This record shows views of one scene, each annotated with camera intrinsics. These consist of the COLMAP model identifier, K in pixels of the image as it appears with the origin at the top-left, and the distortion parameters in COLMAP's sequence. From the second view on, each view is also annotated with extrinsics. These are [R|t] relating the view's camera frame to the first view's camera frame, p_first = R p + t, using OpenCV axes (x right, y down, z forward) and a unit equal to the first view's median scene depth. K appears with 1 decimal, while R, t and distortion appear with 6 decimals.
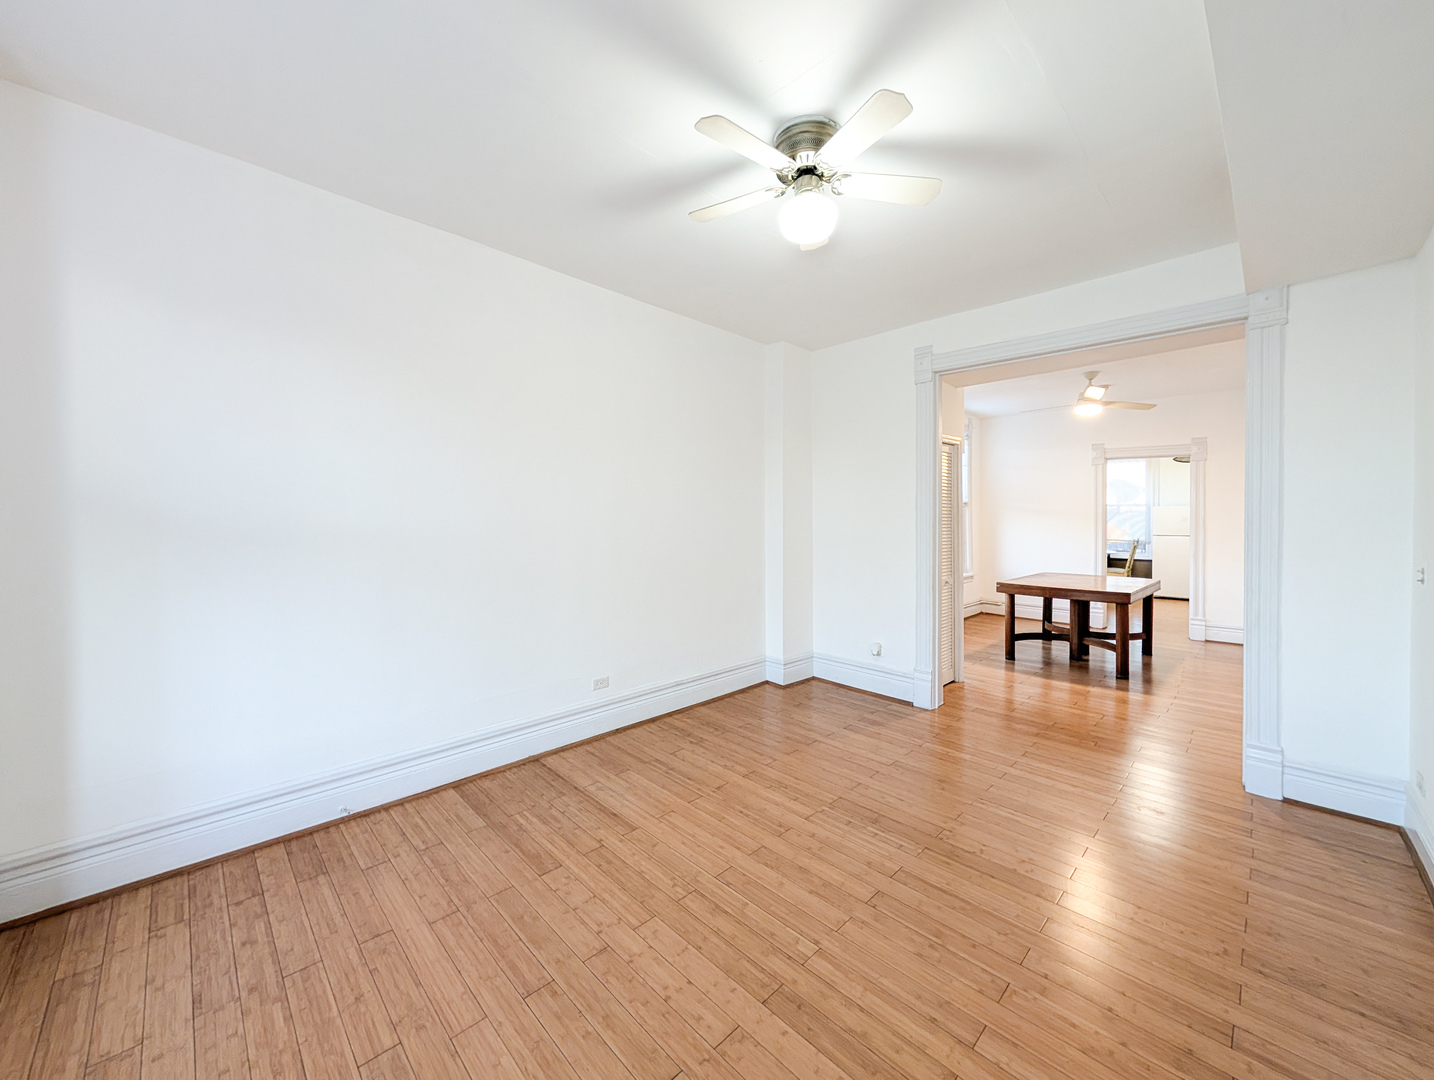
lens RADIAL K [[552.7, 0, 716.3], [0, 552.7, 529.2], [0, 0, 1]] dist [0.000013, -0.000138]
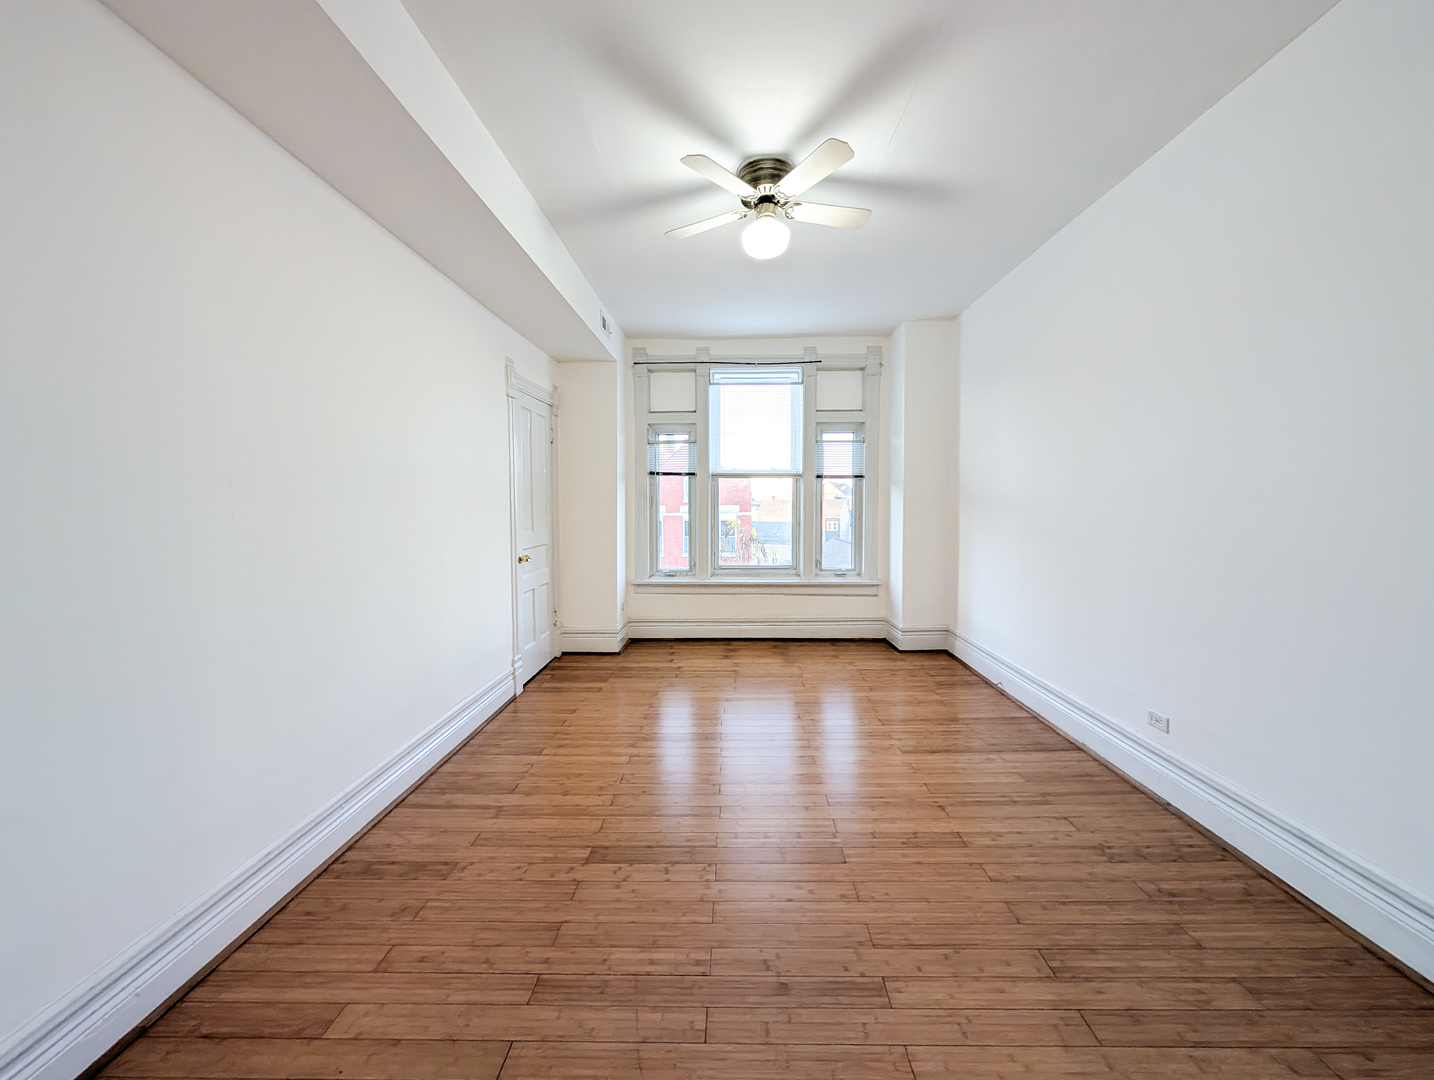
lens RADIAL K [[552.7, 0, 722.9], [0, 552.7, 539.1], [0, 0, 1]] dist [0.000013, -0.000138]
pose [[-0.710635, 0.054363, -0.701458, 0.815762], [-0.003133, 0.996756, 0.080423, -0.009660], [0.703554, 0.059349, -0.708159, 1.341072]]
